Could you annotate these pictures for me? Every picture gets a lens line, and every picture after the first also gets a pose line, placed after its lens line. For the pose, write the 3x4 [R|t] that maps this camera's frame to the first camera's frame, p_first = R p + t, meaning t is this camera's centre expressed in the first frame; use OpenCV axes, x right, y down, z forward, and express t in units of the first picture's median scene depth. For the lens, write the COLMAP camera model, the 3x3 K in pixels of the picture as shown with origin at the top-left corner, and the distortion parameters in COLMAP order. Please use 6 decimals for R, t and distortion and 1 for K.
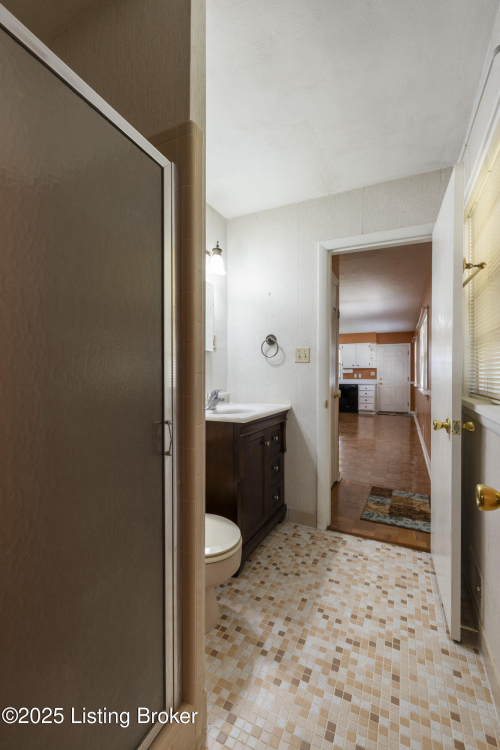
lens RADIAL K [[318.0, 0, 248.8], [0, 318.0, 373.6], [0, 0, 1]] dist [-0.000473, 0.000751]
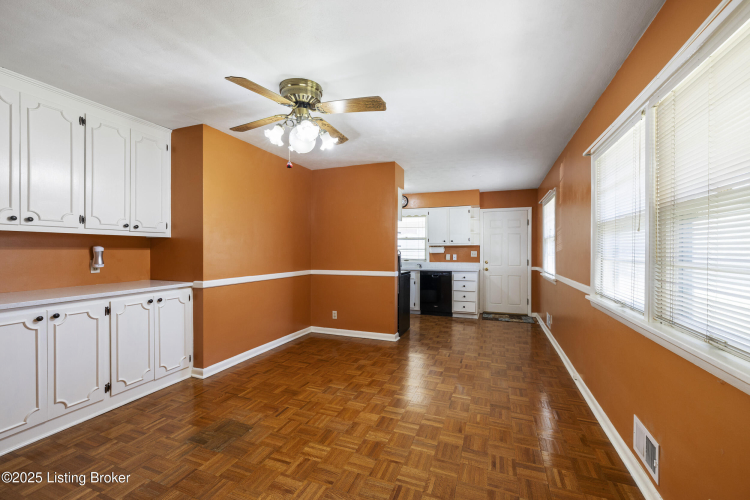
lens RADIAL K [[318.0, 0, 375.1], [0, 318.0, 250.1], [0, 0, 1]] dist [-0.000473, 0.000751]
pose [[0.996449, 0.000567, 0.084191, 0.138138], [-0.000592, 1.000000, 0.000267, -0.008159], [-0.084191, -0.000316, 0.996450, 0.382390]]
